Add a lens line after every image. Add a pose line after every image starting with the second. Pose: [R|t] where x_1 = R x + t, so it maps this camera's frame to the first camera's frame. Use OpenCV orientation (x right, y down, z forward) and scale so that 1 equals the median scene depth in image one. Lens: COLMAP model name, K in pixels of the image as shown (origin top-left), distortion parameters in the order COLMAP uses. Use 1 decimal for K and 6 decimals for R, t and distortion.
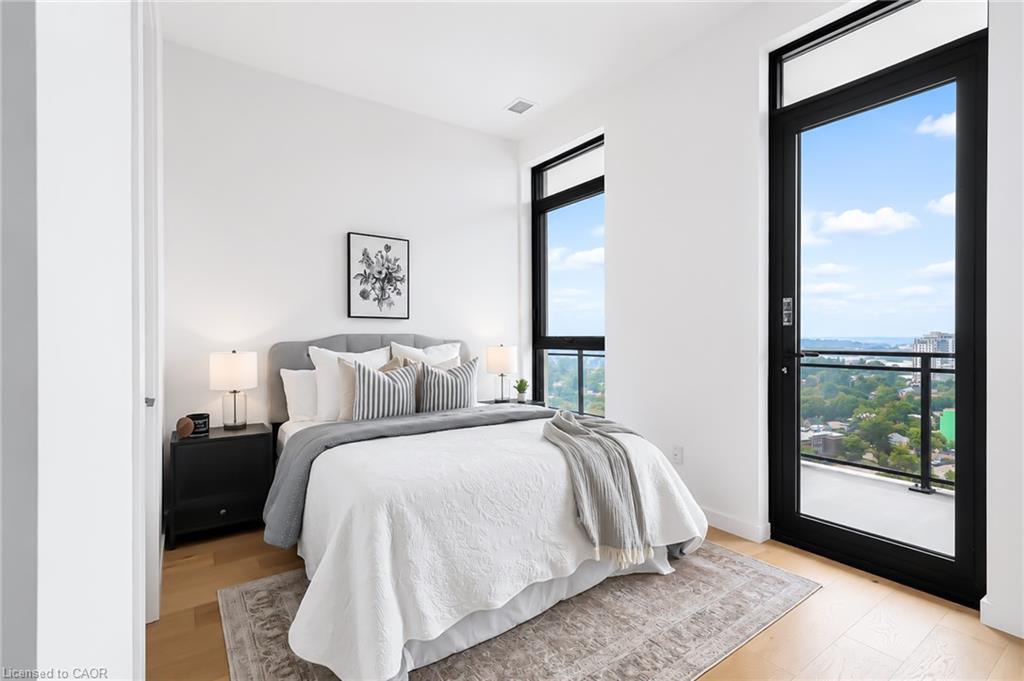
lens RADIAL K [[488.9, 0, 517.1], [0, 488.9, 333.0], [0, 0, 1]] dist [0.000743, 0.000130]
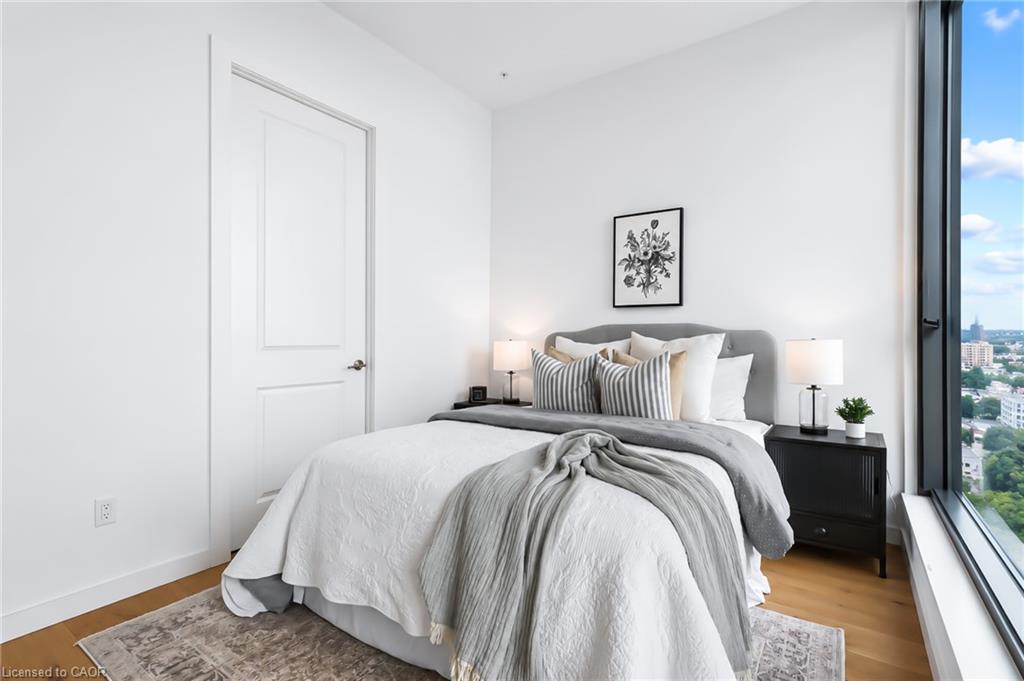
lens RADIAL K [[488.9, 0, 517.1], [0, 488.9, 333.0], [0, 0, 1]] dist [0.000743, 0.000130]
pose [[0.322523, -0.005621, -0.946545, 0.475180], [0.001526, 0.999984, -0.005419, 0.022789], [0.946560, 0.000304, 0.322527, 0.498980]]
